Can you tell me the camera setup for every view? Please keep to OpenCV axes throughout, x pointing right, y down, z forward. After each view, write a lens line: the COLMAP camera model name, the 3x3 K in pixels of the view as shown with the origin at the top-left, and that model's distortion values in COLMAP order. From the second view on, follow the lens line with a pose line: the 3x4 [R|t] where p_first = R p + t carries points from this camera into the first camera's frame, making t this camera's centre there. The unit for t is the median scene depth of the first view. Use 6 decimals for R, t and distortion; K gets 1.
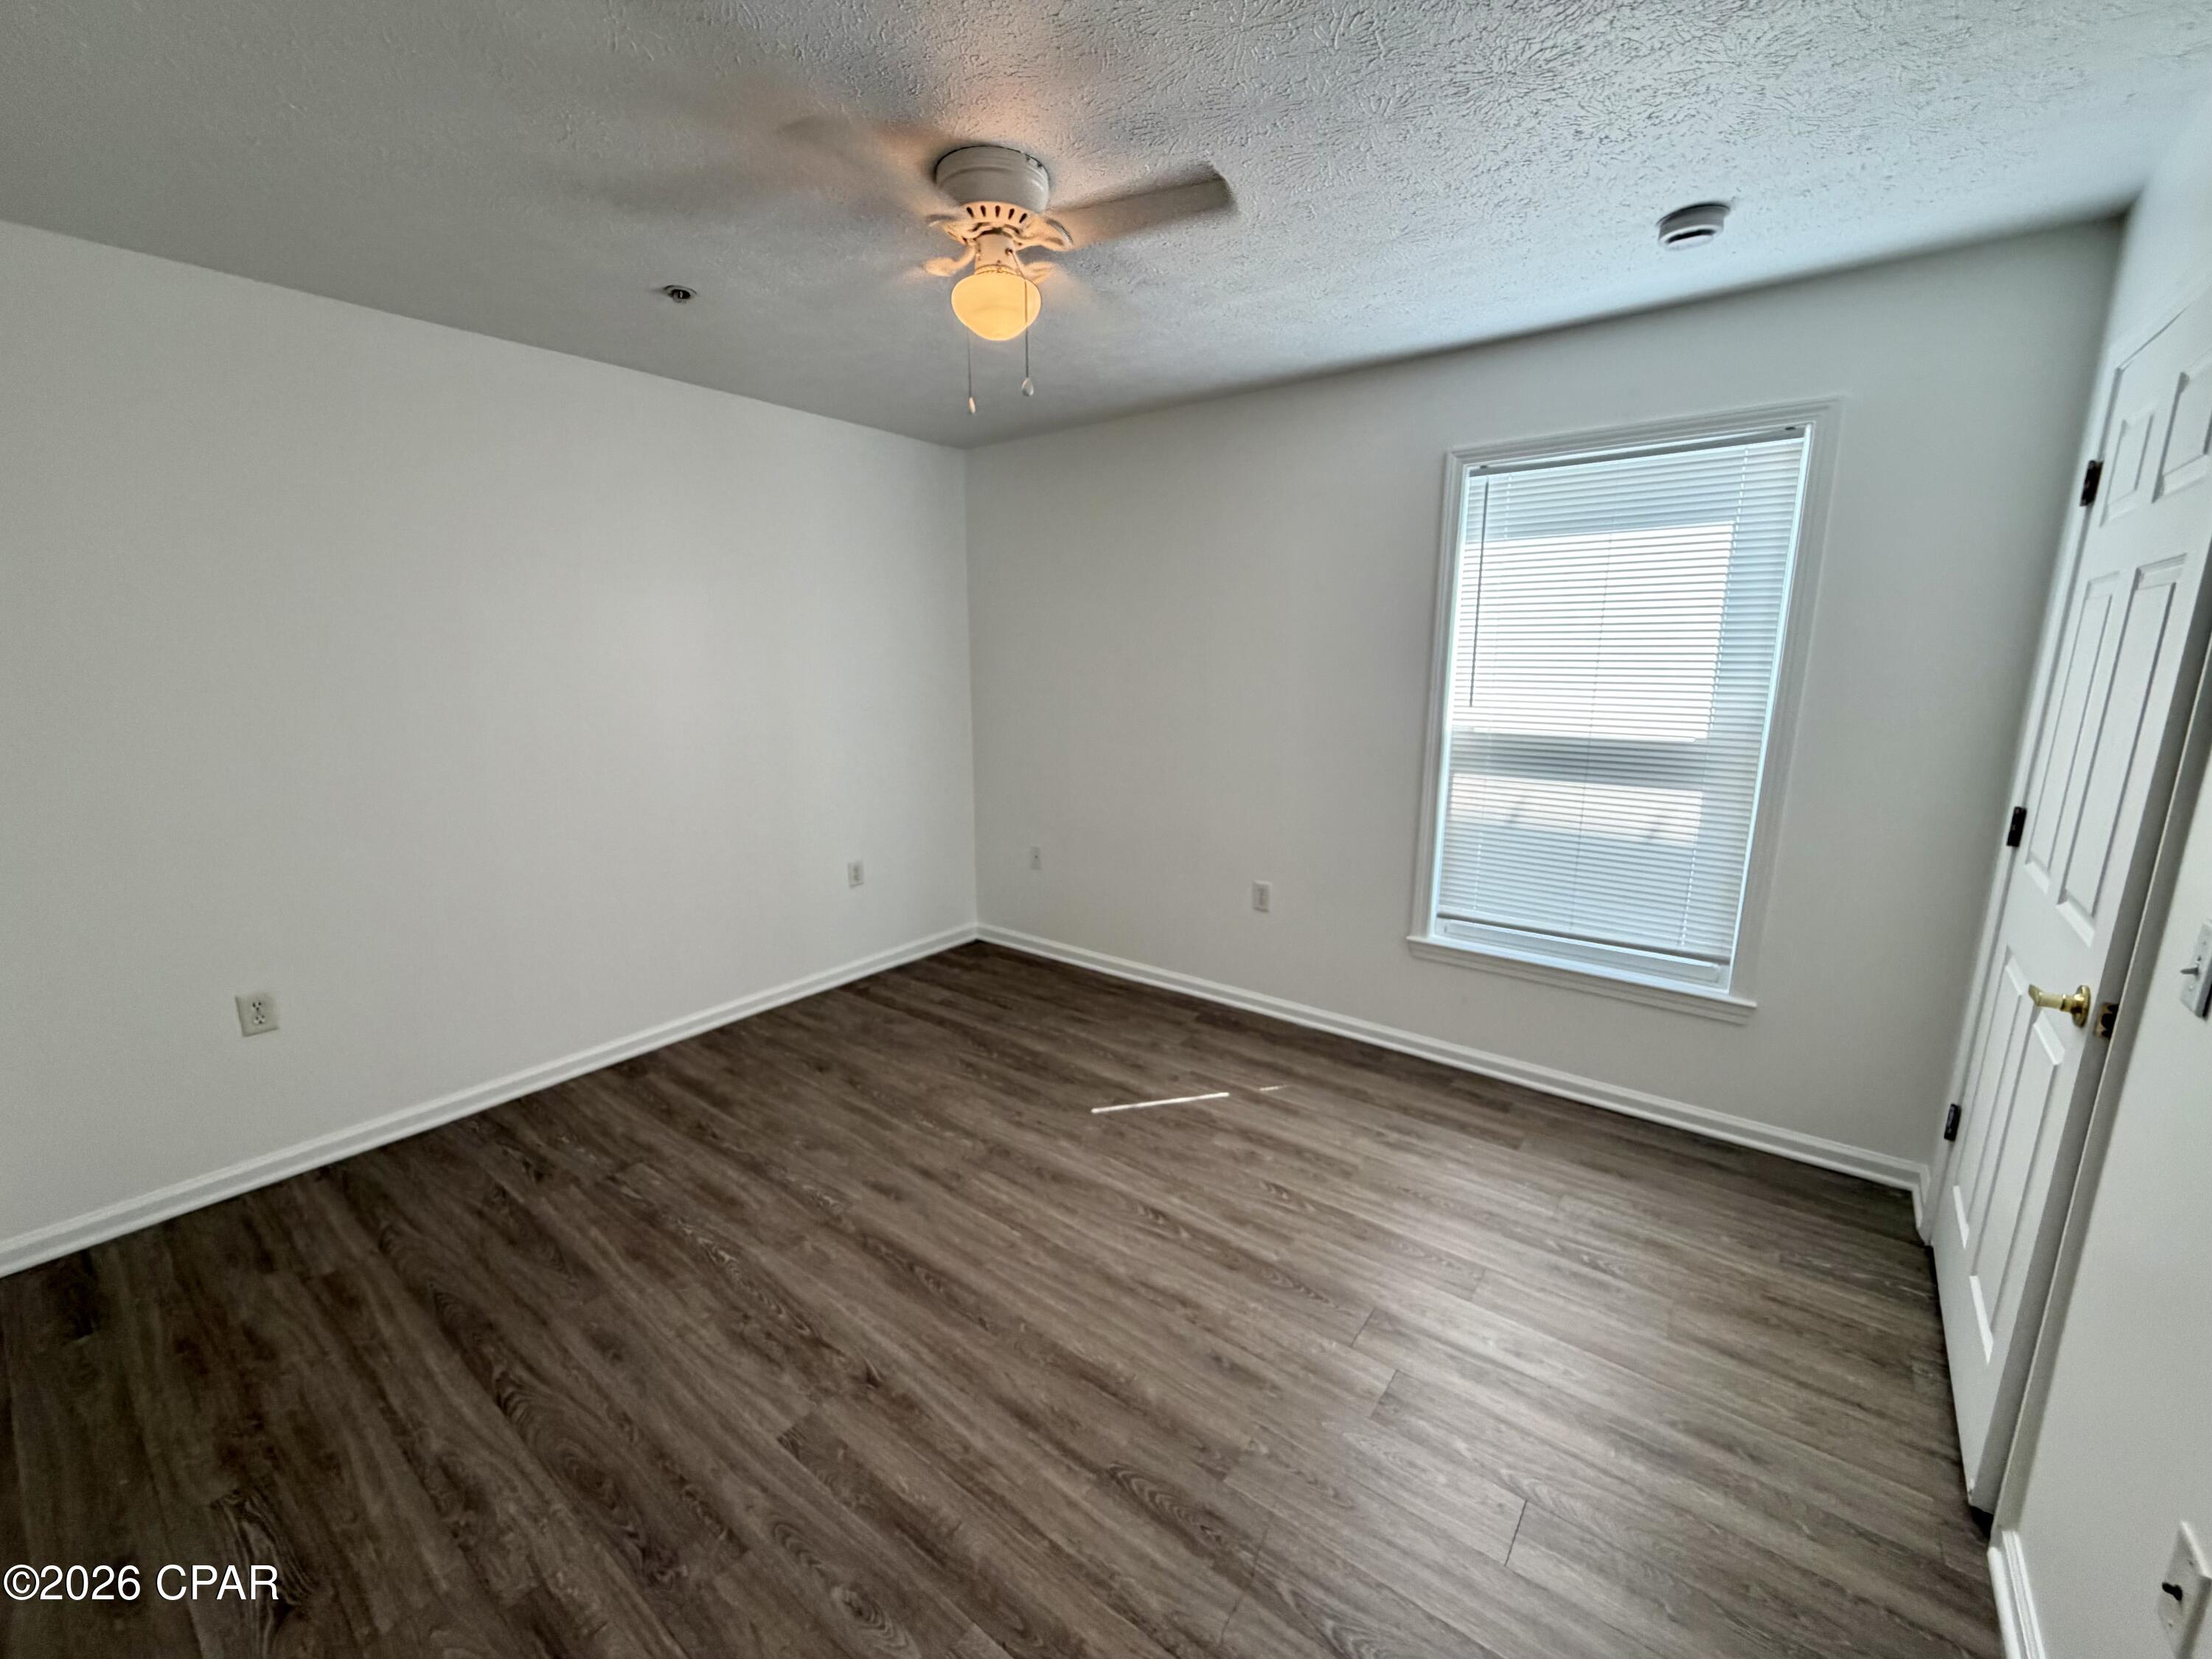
lens RADIAL K [[837.8, 0, 1106.0], [0, 837.8, 829.5], [0, 0, 1]] dist [0.000439, 0.000033]
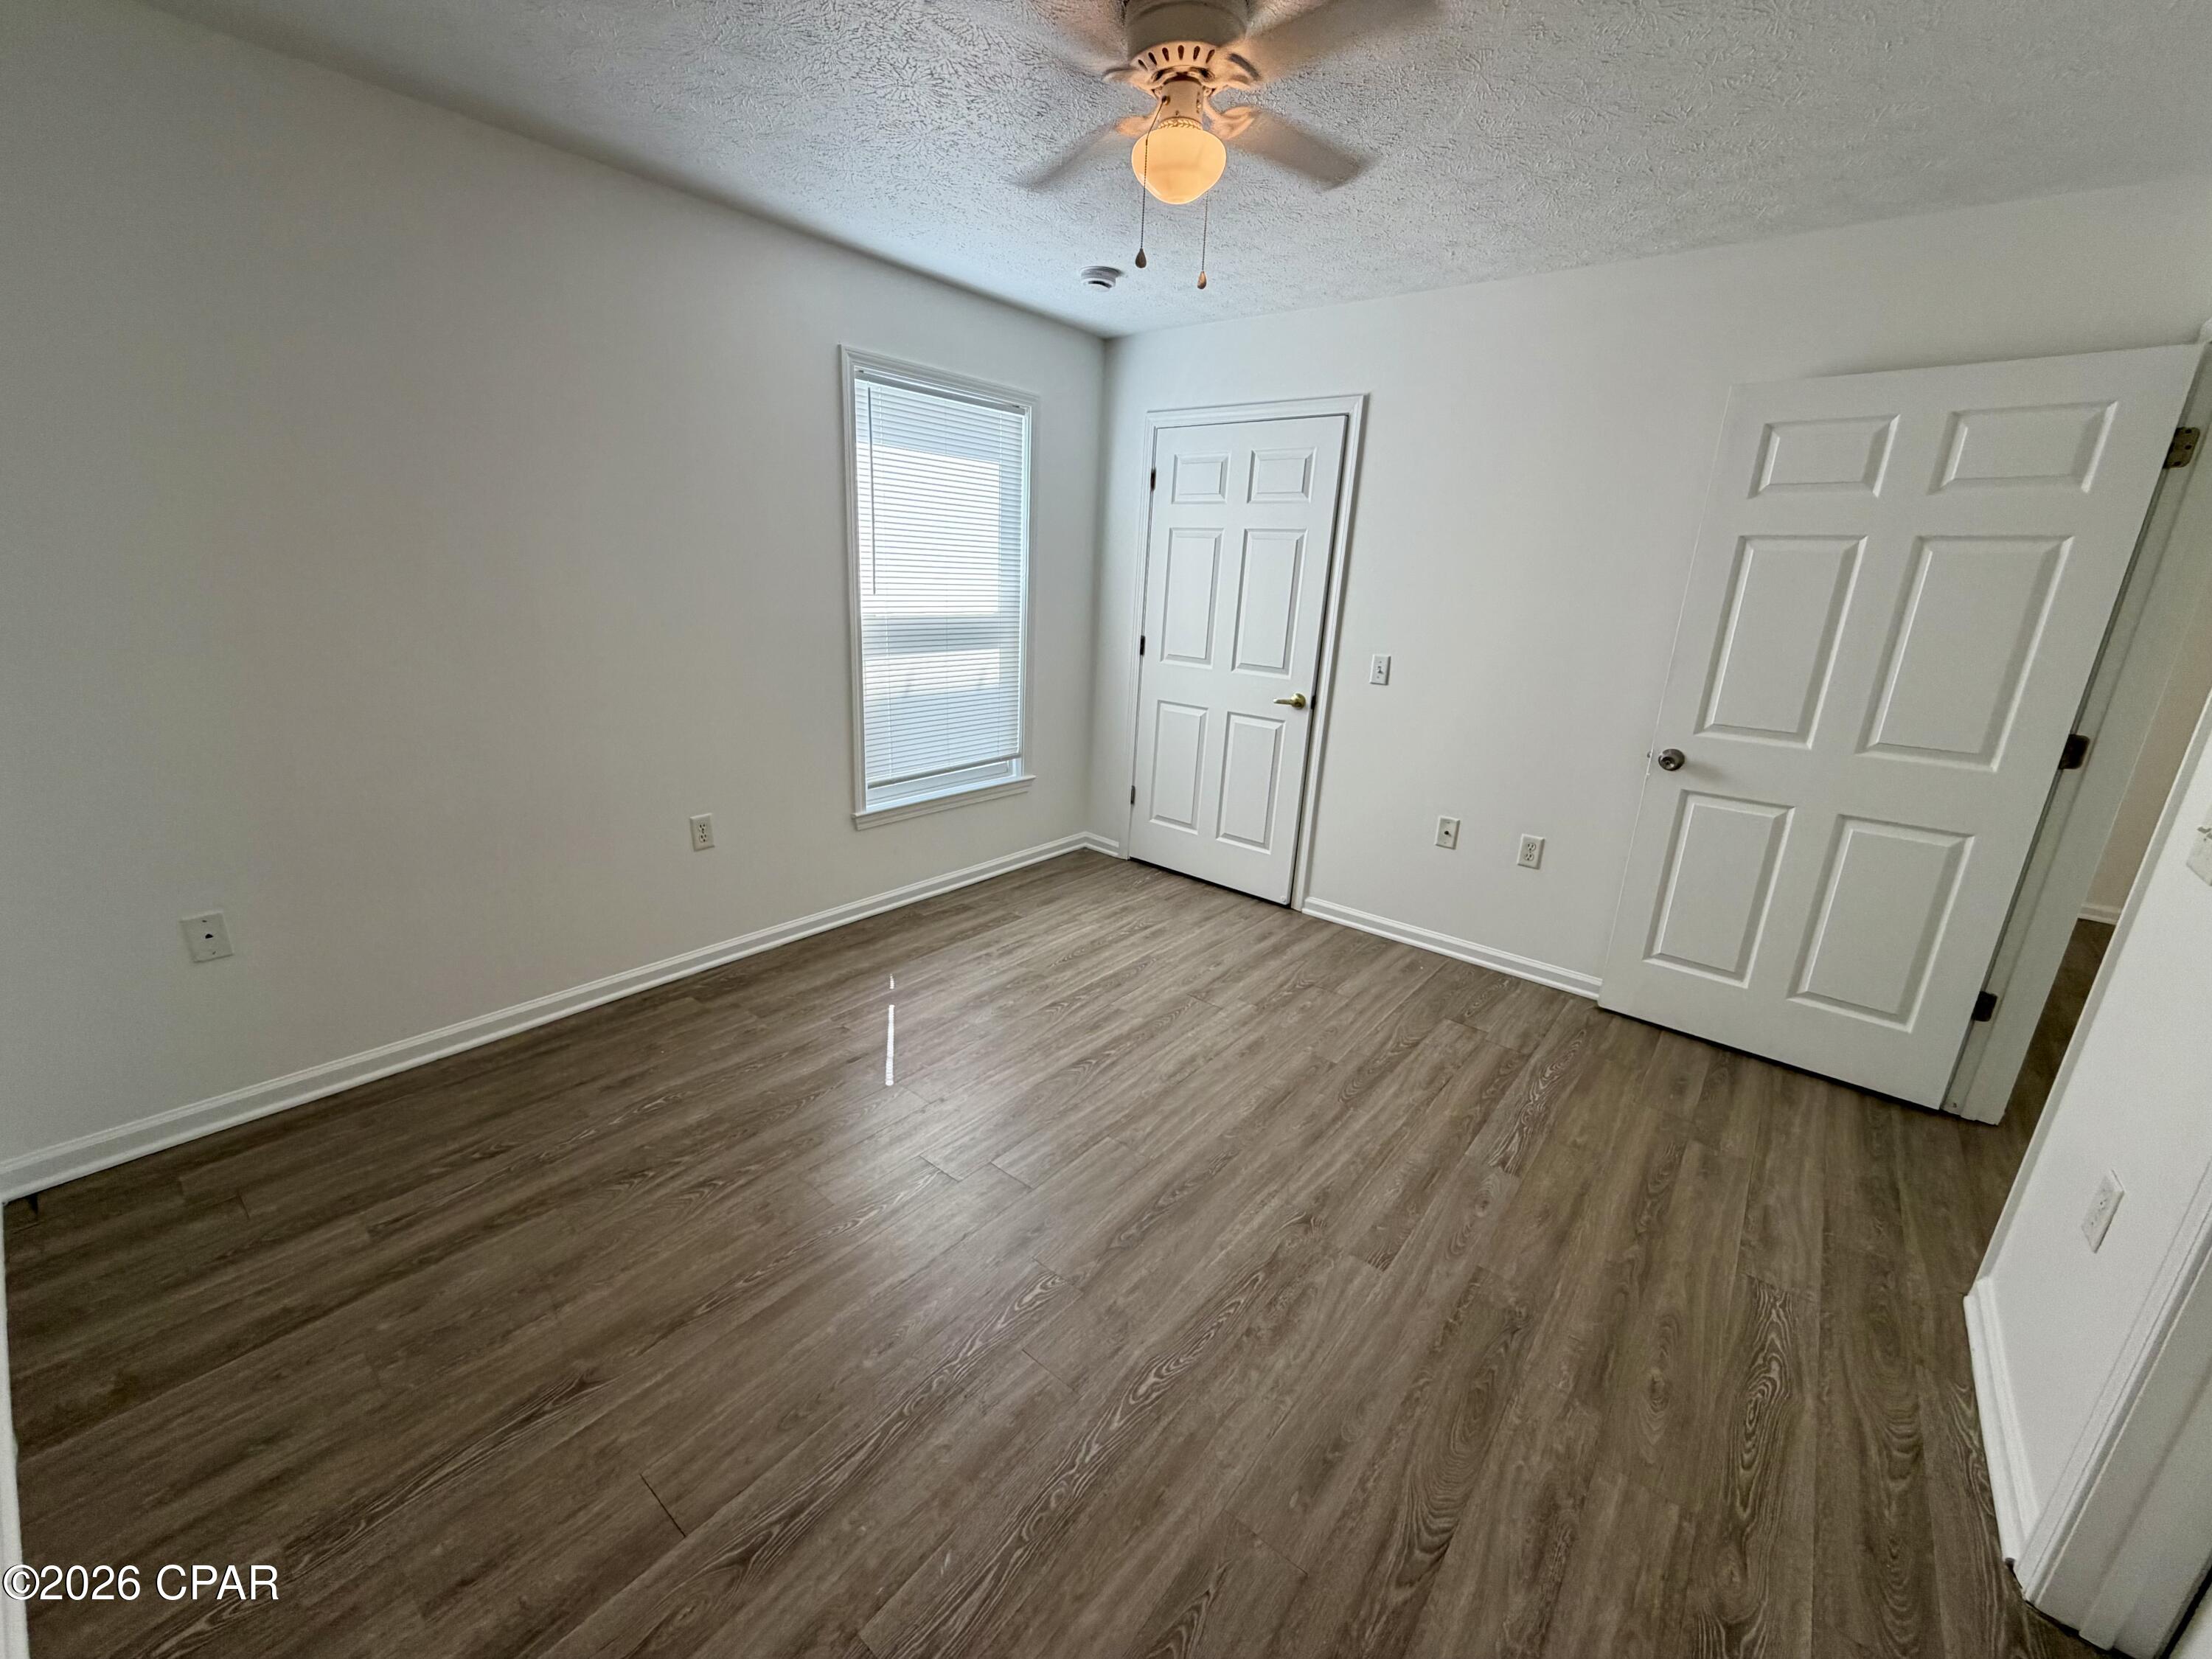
lens RADIAL K [[880.5, 0, 1041.5], [0, 880.5, 830.2], [0, 0, 1]] dist [0.001391, 0.000184]
pose [[0.089357, -0.283001, 0.954948, -1.009869], [0.161999, 0.950146, 0.266419, -0.165443], [-0.982737, 0.130894, 0.130748, 0.880554]]
